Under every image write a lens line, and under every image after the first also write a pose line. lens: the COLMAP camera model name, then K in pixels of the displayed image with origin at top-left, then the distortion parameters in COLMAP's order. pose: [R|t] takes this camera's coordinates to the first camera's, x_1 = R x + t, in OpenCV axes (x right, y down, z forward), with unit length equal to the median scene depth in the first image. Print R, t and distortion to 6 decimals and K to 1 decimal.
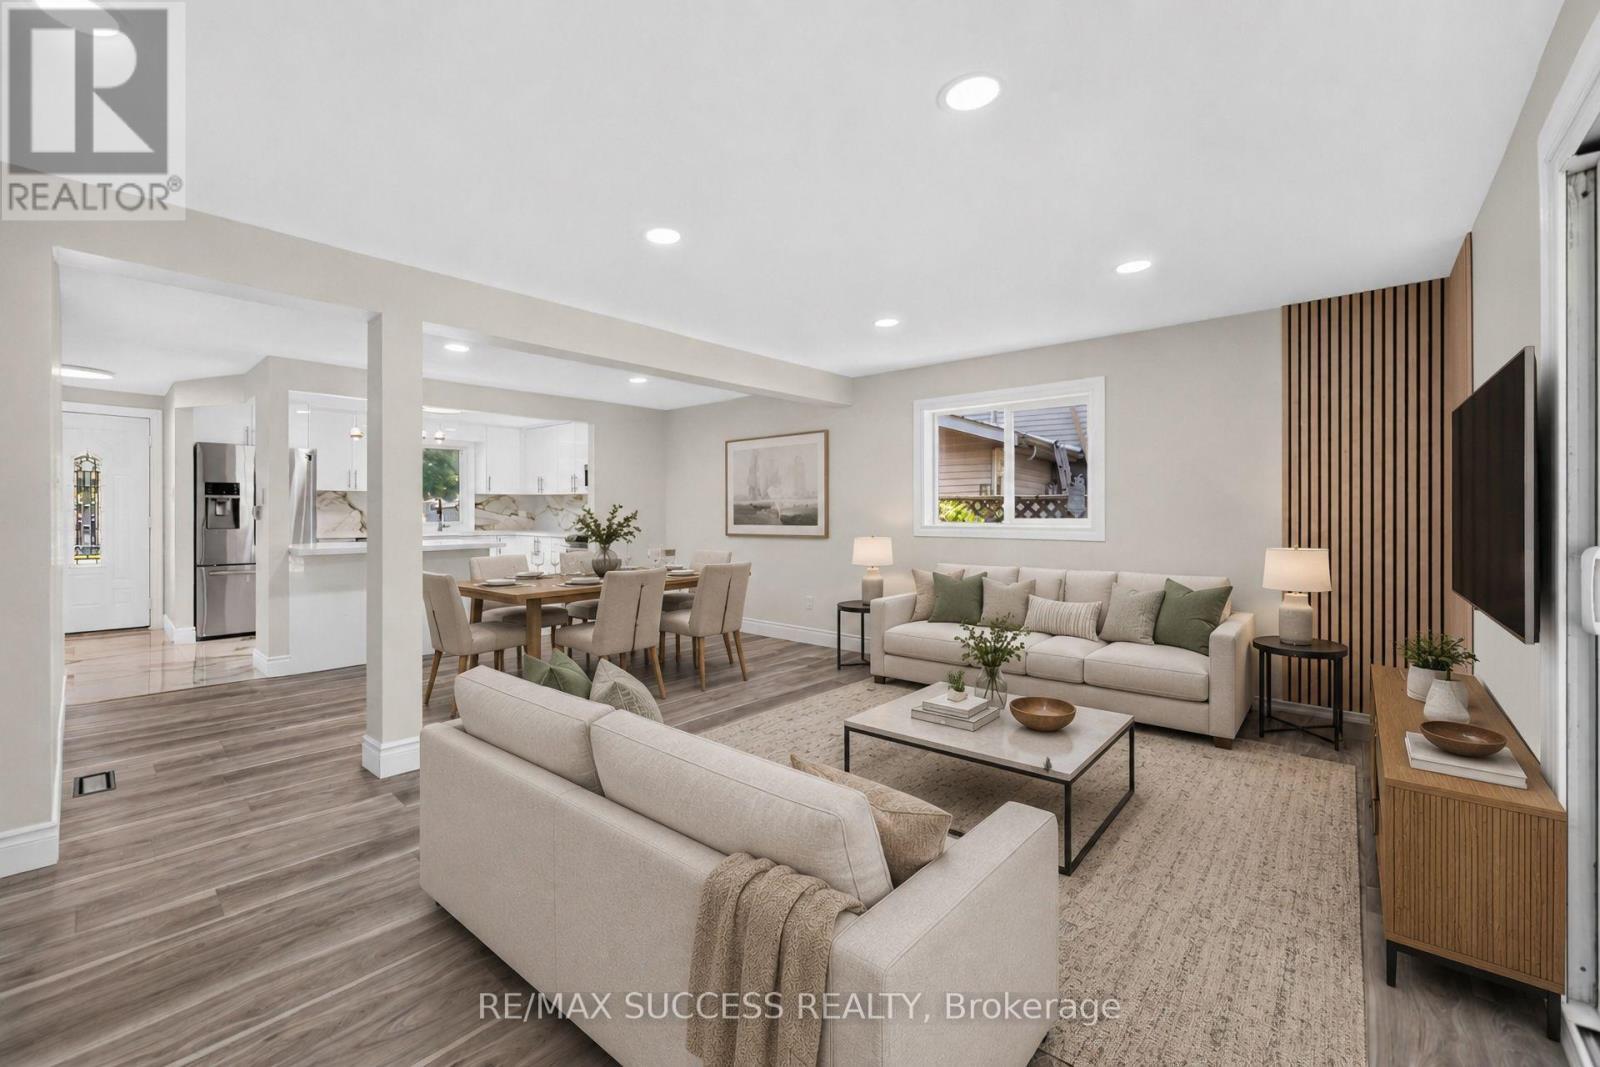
lens RADIAL K [[642.8, 0, 760.8], [0, 642.8, 507.1], [0, 0, 1]] dist [-0.015450, 0.005775]
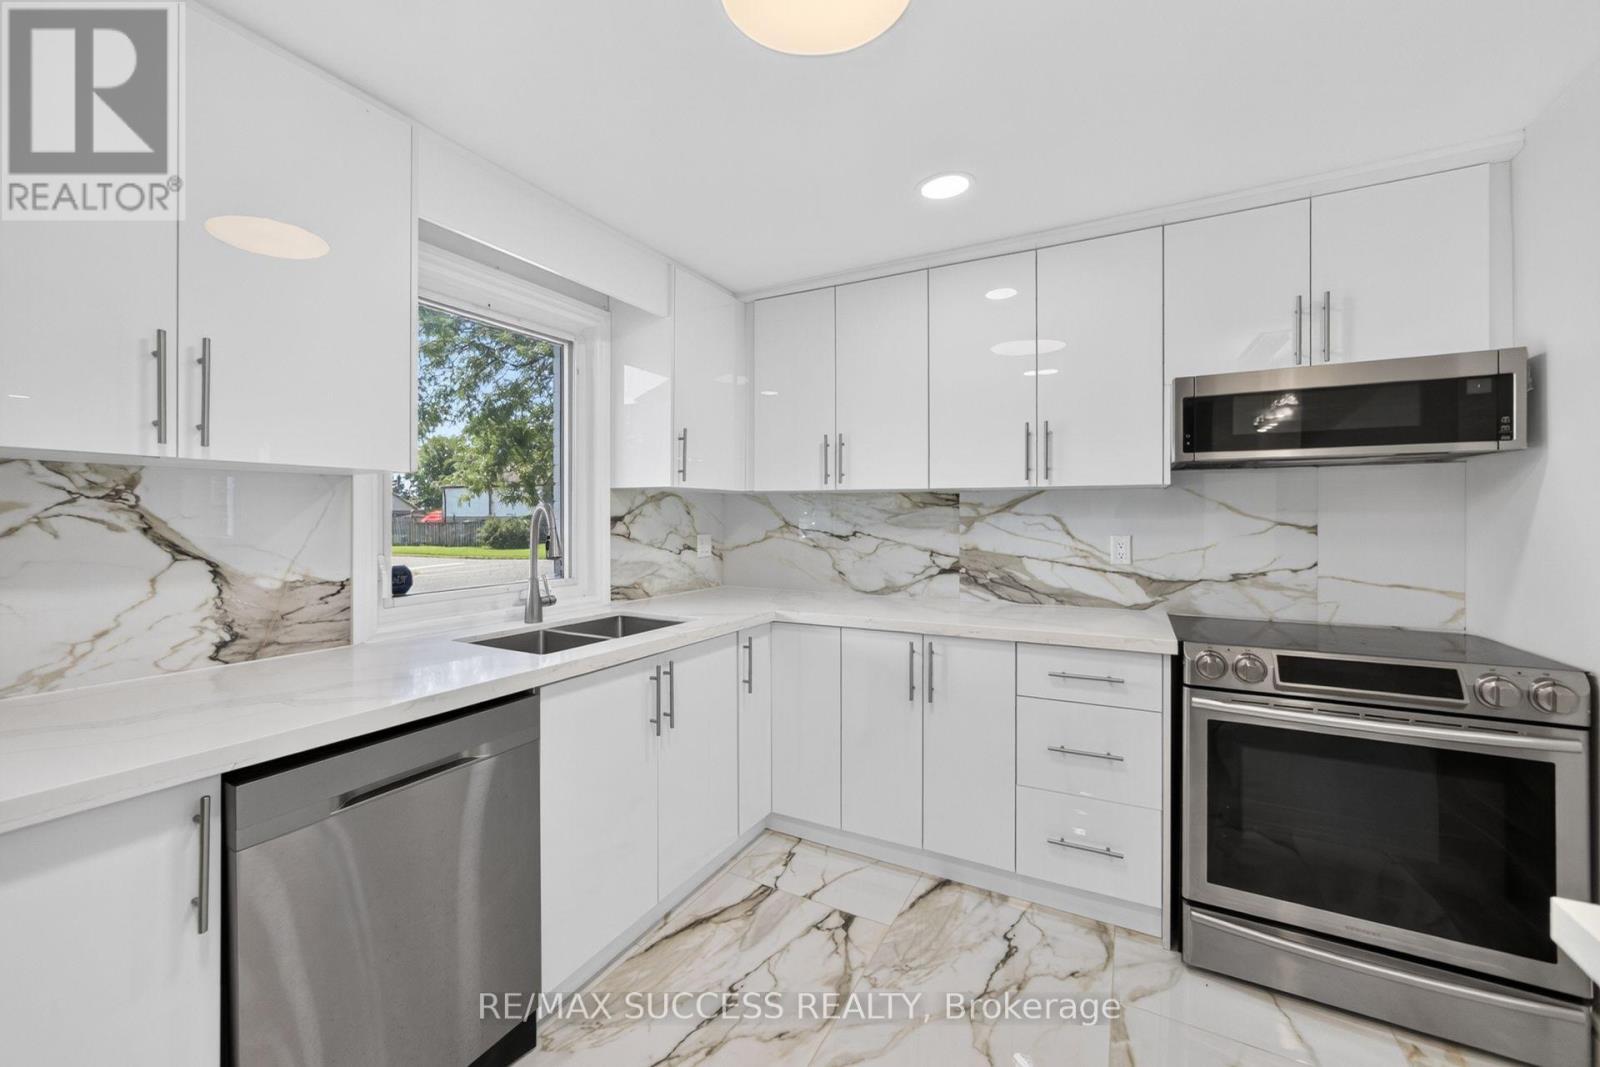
lens RADIAL K [[646.5, 0, 749.5], [0, 646.5, 515.4], [0, 0, 1]] dist [-0.038343, 0.017479]
pose [[0.979561, -0.004407, 0.201097, -0.524815], [0.003341, 0.999979, 0.005641, -0.010354], [-0.201118, -0.004854, 0.979555, 0.800675]]
